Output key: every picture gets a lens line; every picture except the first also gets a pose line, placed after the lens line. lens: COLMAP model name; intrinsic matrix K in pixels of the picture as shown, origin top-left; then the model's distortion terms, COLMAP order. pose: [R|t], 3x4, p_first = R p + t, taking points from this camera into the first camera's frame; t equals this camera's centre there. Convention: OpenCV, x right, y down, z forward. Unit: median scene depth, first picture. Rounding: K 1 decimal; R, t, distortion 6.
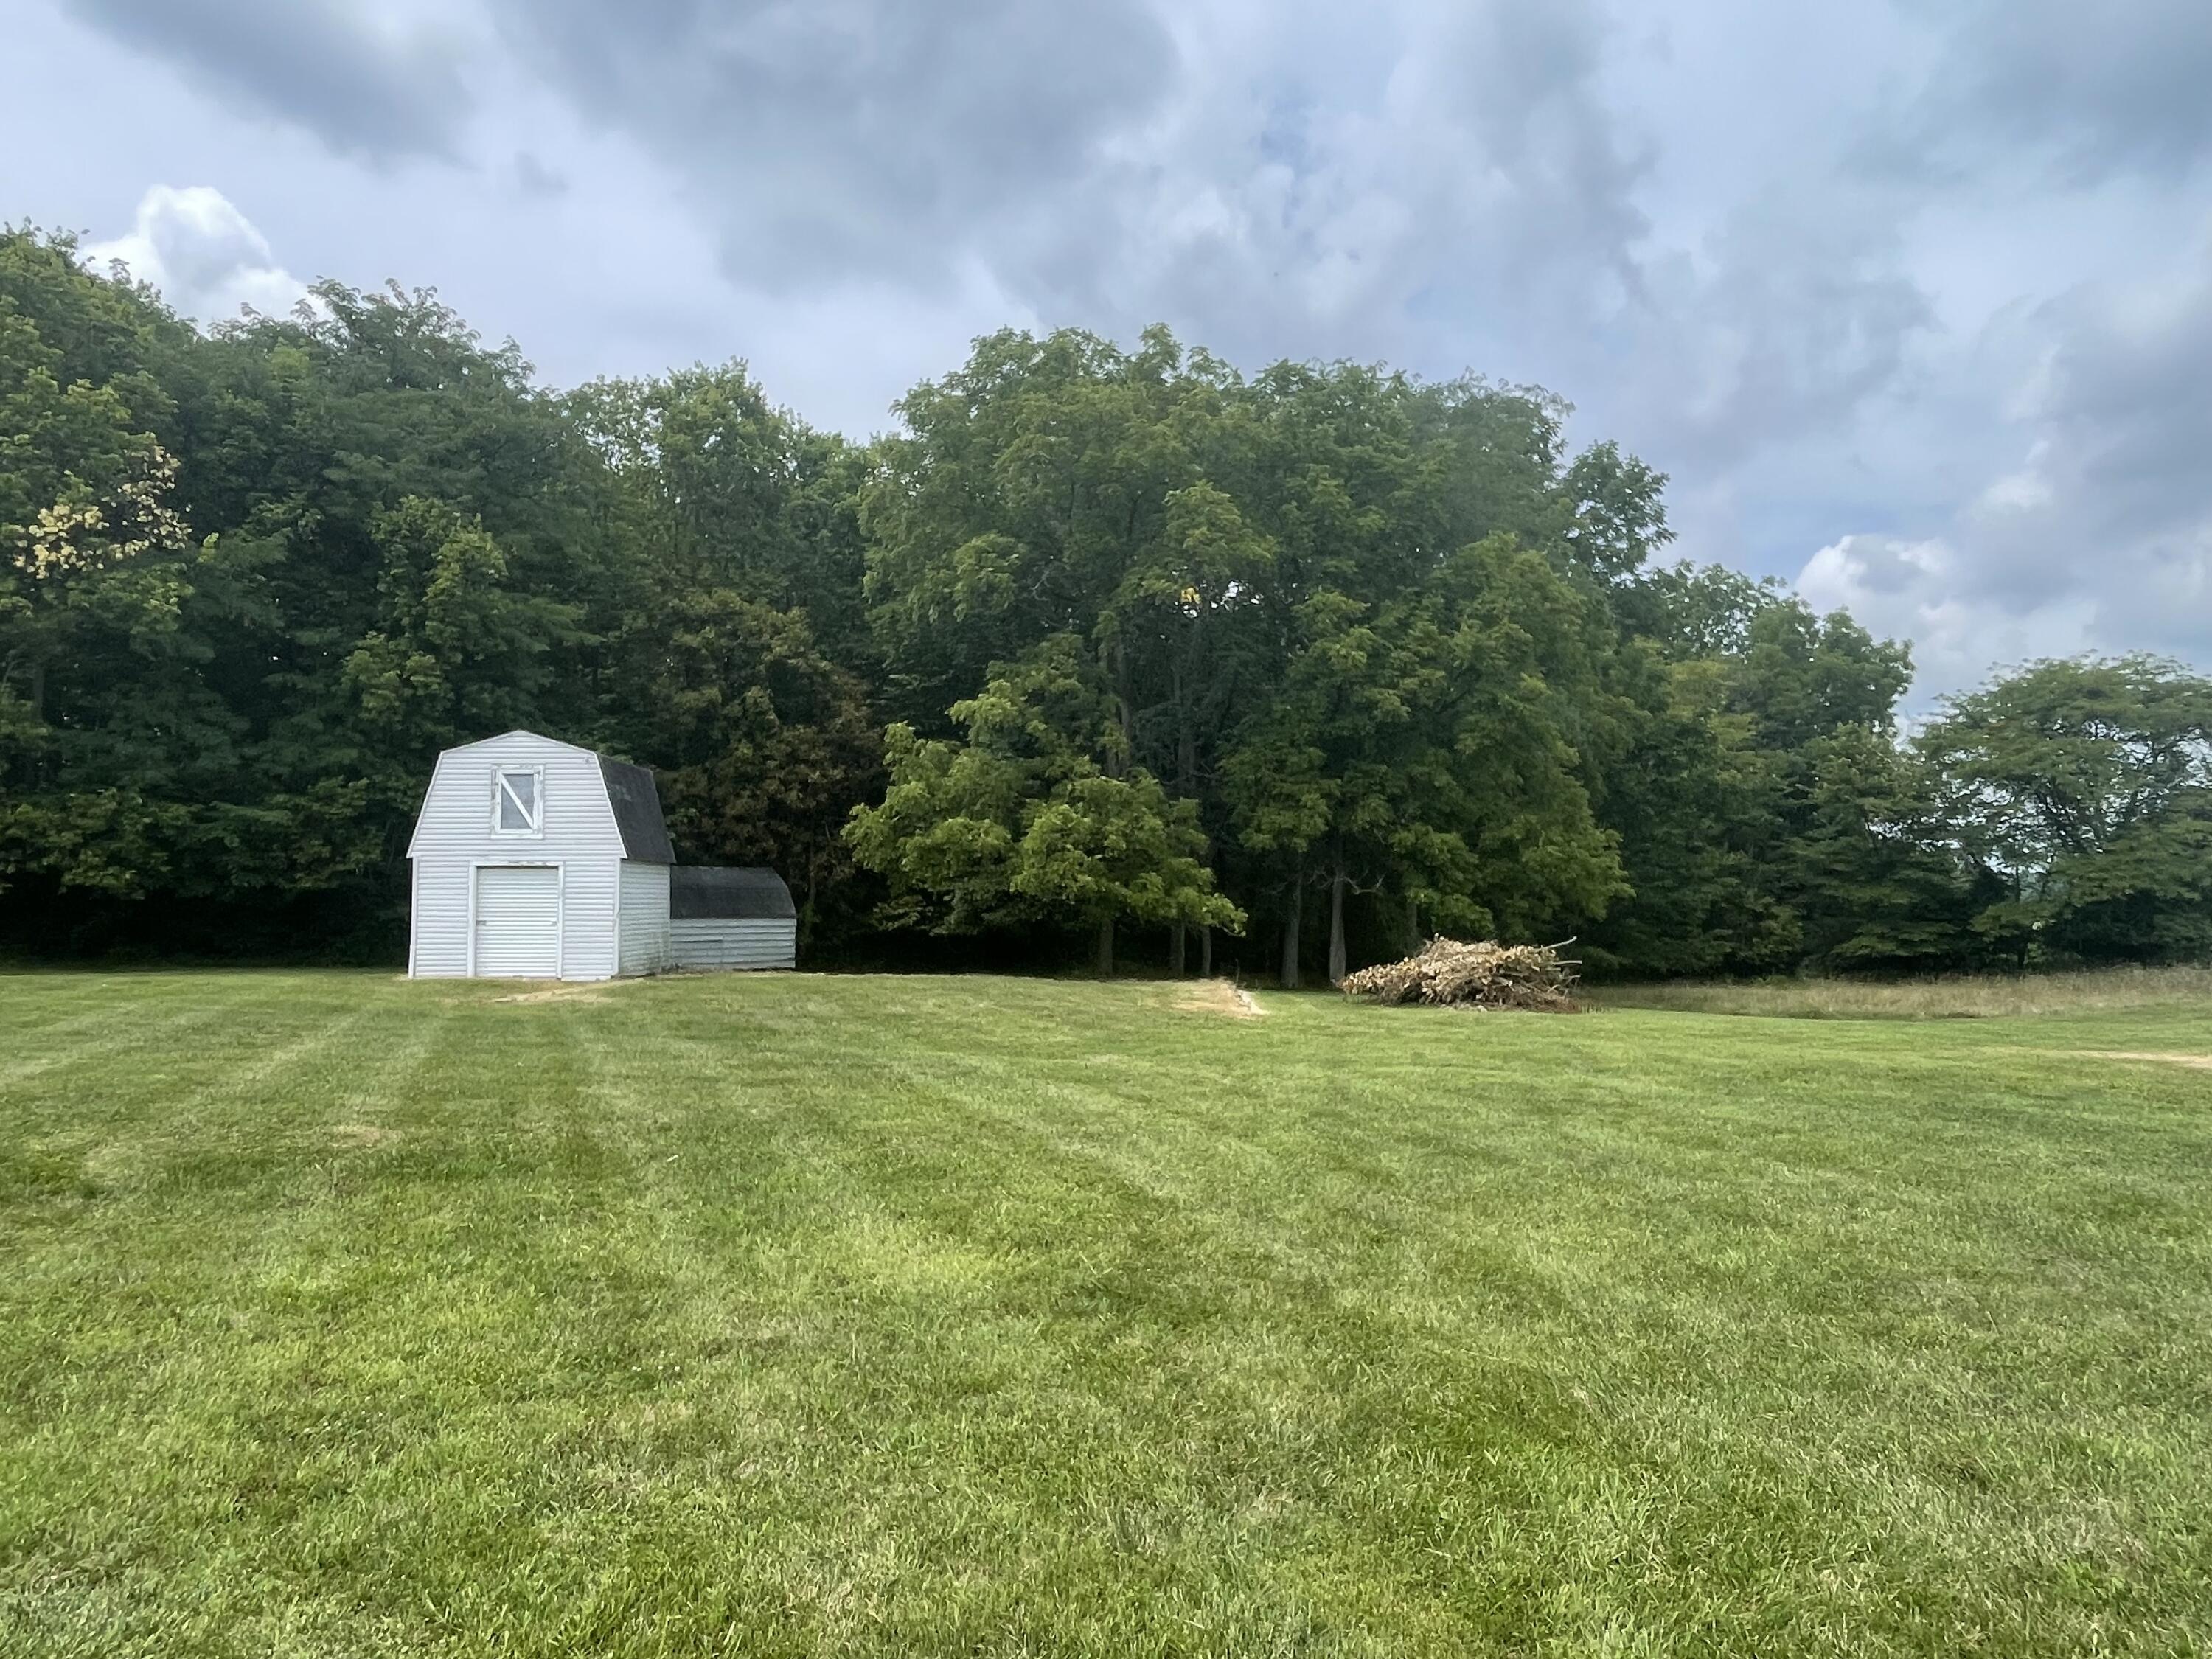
lens RADIAL K [[1419.2, 0, 1105.3], [0, 1419.2, 836.5], [0, 0, 1]] dist [-0.015612, -0.001992]
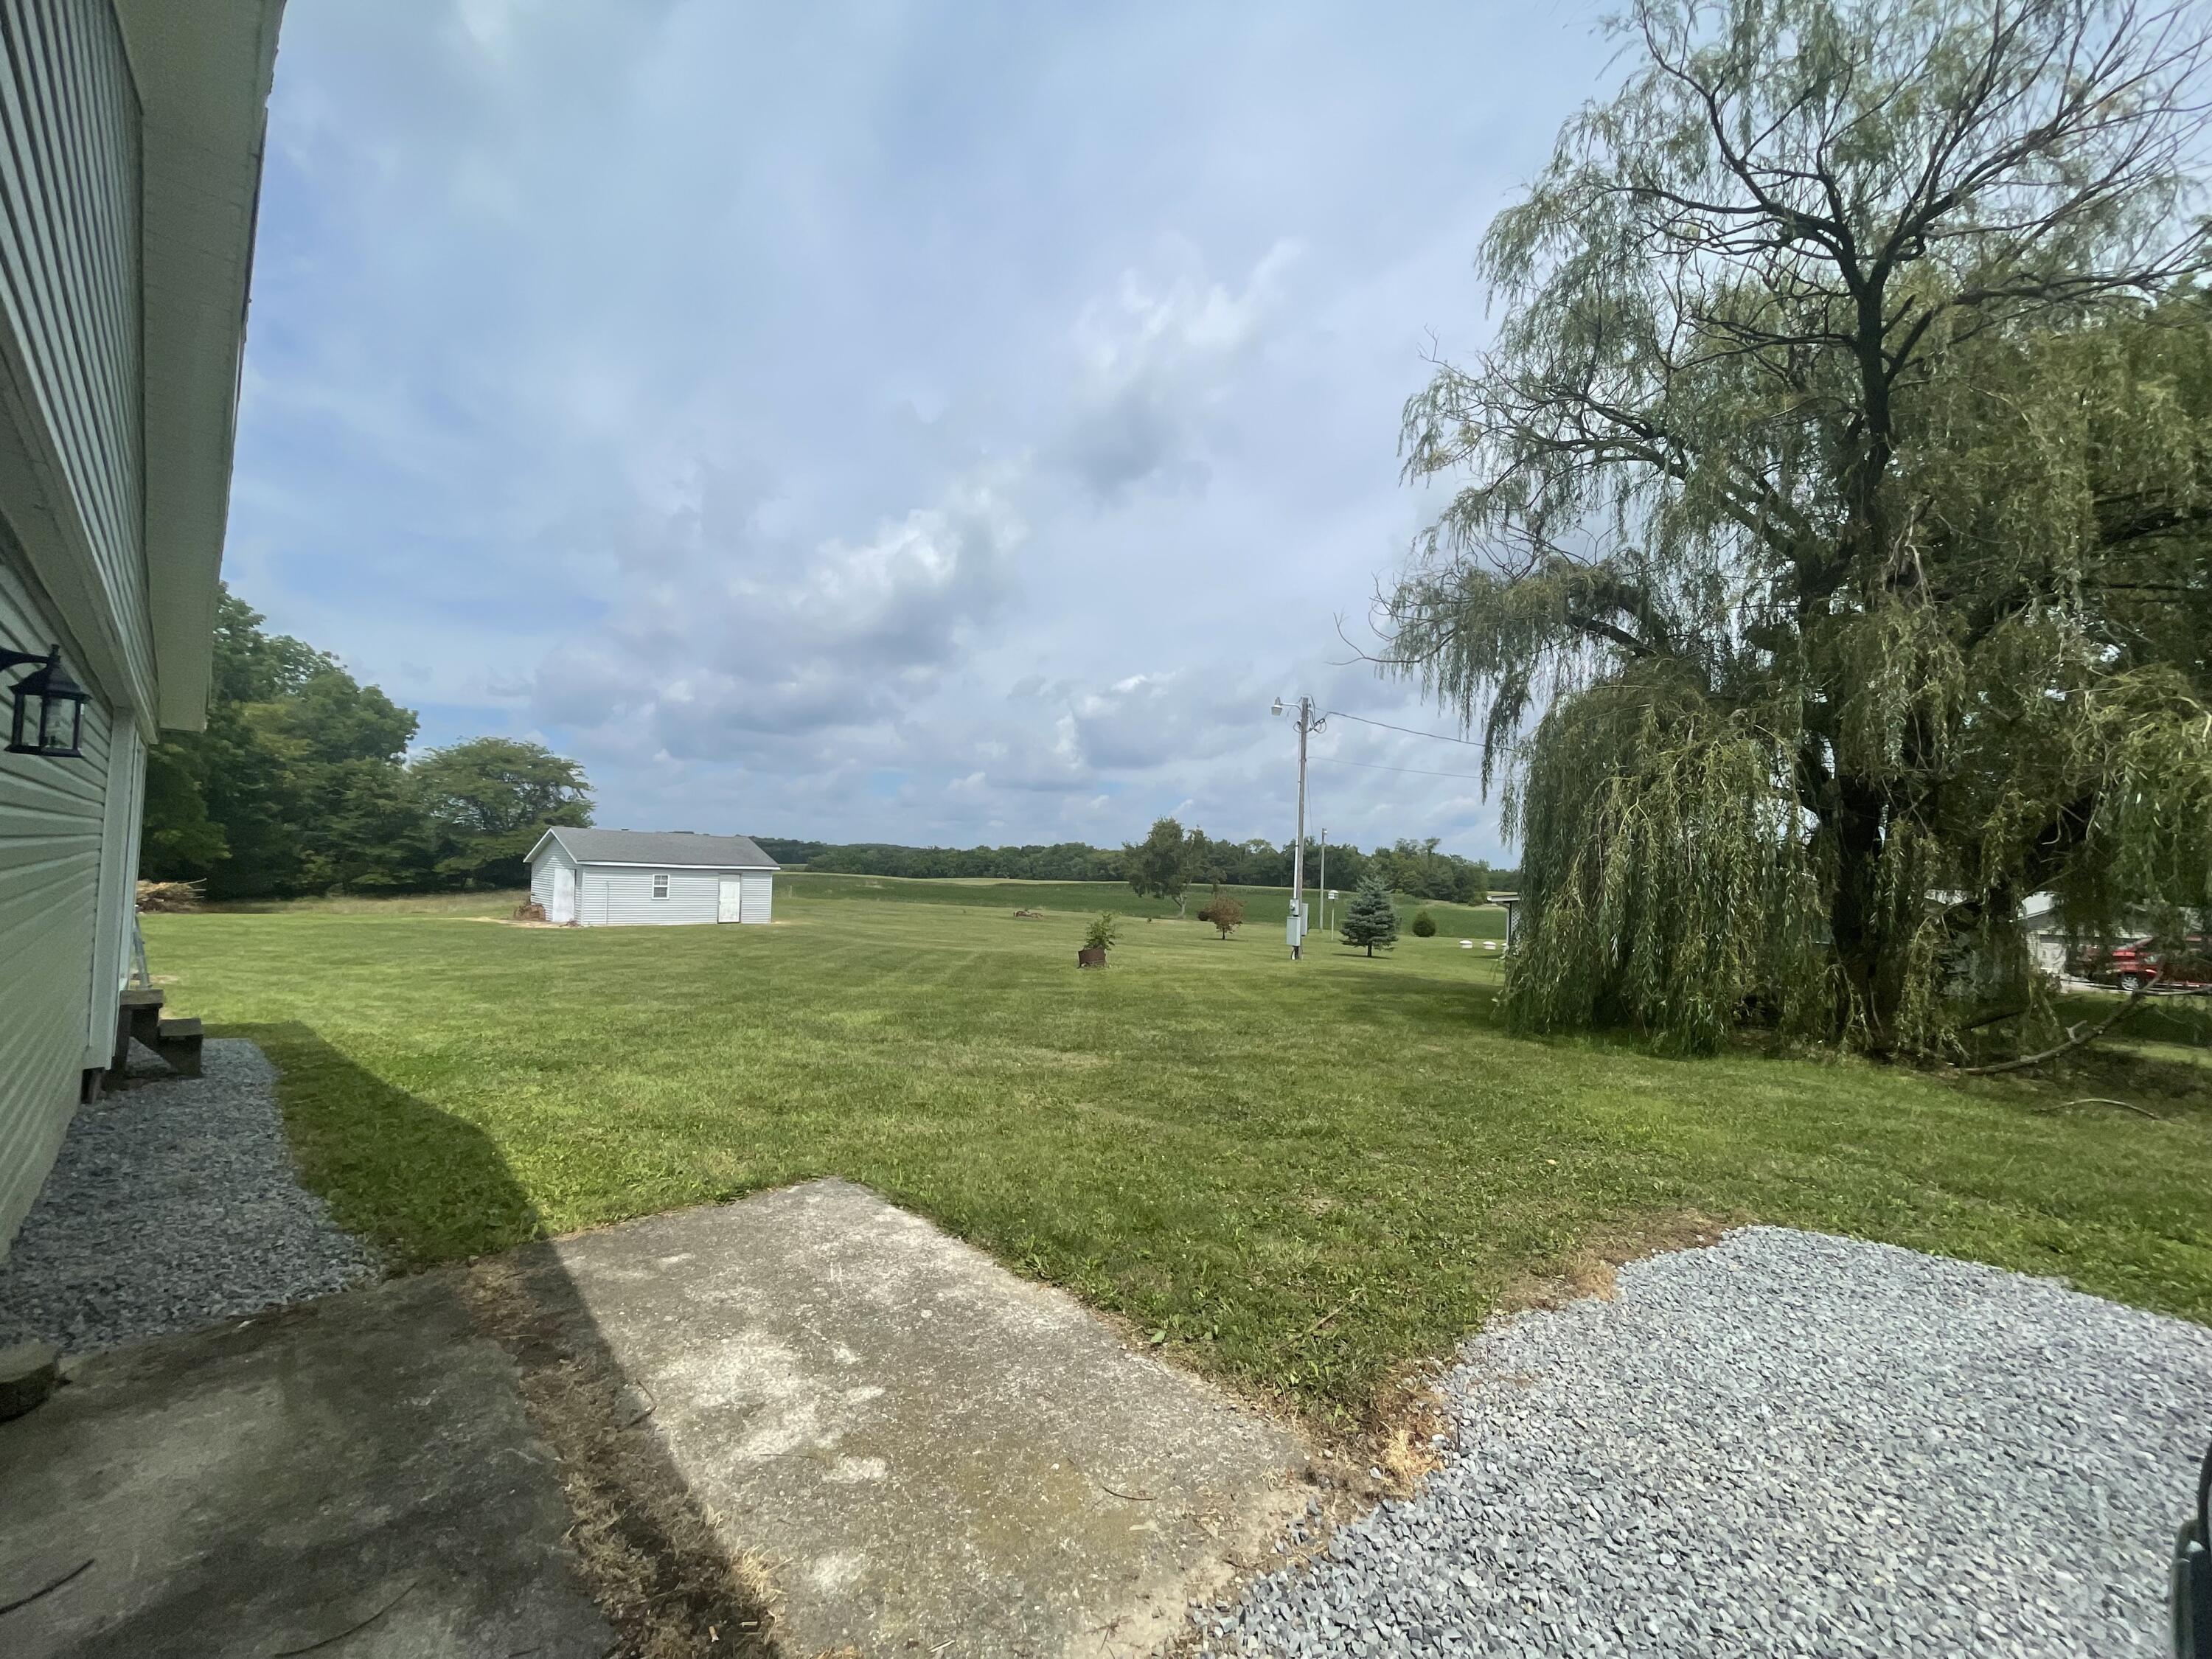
lens RADIAL K [[881.5, 0, 1092.0], [0, 881.5, 840.1], [0, 0, 1]] dist [-0.000271, 0.001066]
pose [[0.391479, 0.043433, 0.919162, -0.256649], [-0.077142, 0.996918, -0.014251, -0.049172], [-0.916948, -0.065327, 0.393623, -0.518798]]
